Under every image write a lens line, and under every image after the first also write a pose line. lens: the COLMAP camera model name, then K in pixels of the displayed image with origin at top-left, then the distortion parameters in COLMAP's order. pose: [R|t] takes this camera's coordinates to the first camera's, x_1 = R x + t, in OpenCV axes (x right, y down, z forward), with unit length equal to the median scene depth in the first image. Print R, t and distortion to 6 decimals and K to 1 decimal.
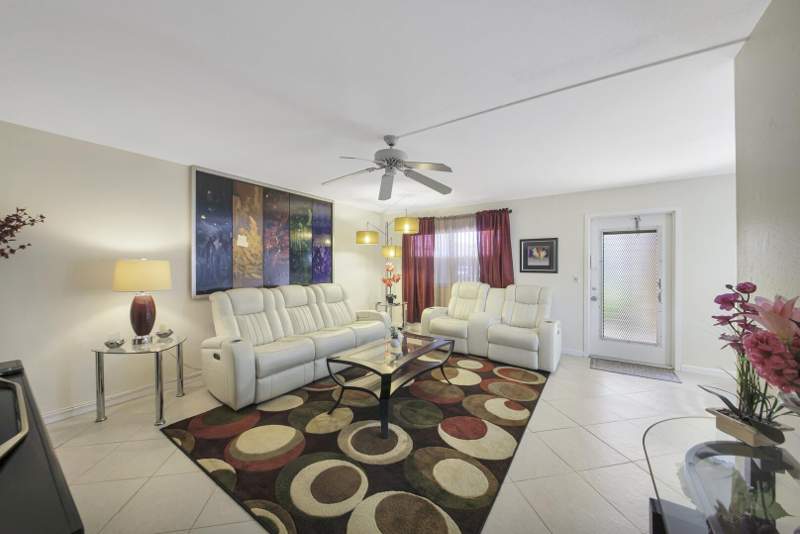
lens RADIAL K [[292.5, 0, 417.9], [0, 292.5, 267.1], [0, 0, 1]] dist [0.052656, -0.000040]
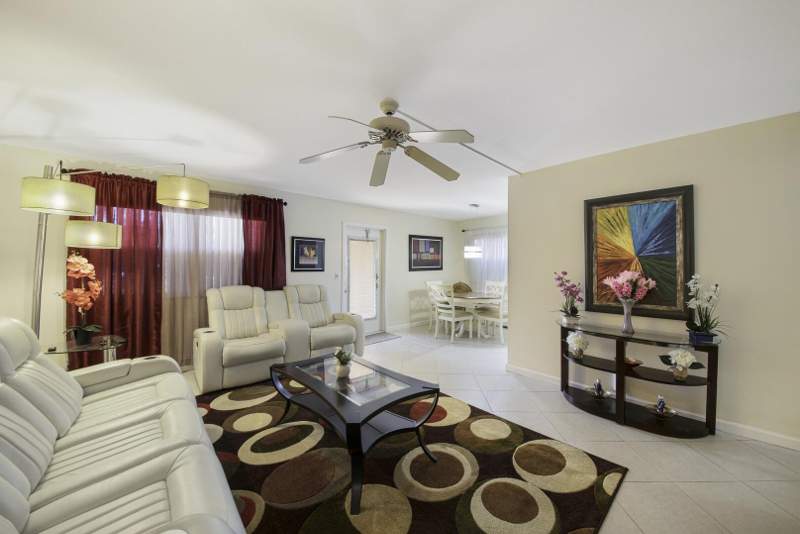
lens RADIAL K [[292.5, 0, 417.9], [0, 292.5, 267.1], [0, 0, 1]] dist [0.052656, -0.000040]
pose [[0.218754, -0.013054, 0.975693, -0.568183], [0.001388, 0.999914, 0.013067, -0.010524], [-0.975779, -0.001504, 0.218753, 0.490657]]
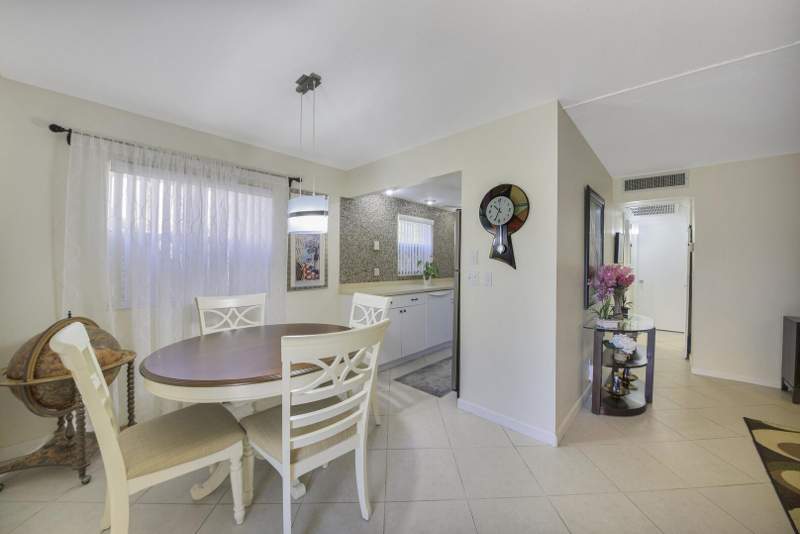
lens RADIAL K [[292.5, 0, 417.9], [0, 292.5, 267.1], [0, 0, 1]] dist [0.052656, -0.000040]
pose [[-0.991242, -0.005390, 0.131948, 0.595869], [-0.004279, 0.999953, 0.008707, 0.013124], [-0.131988, 0.008066, -0.991218, 1.009828]]
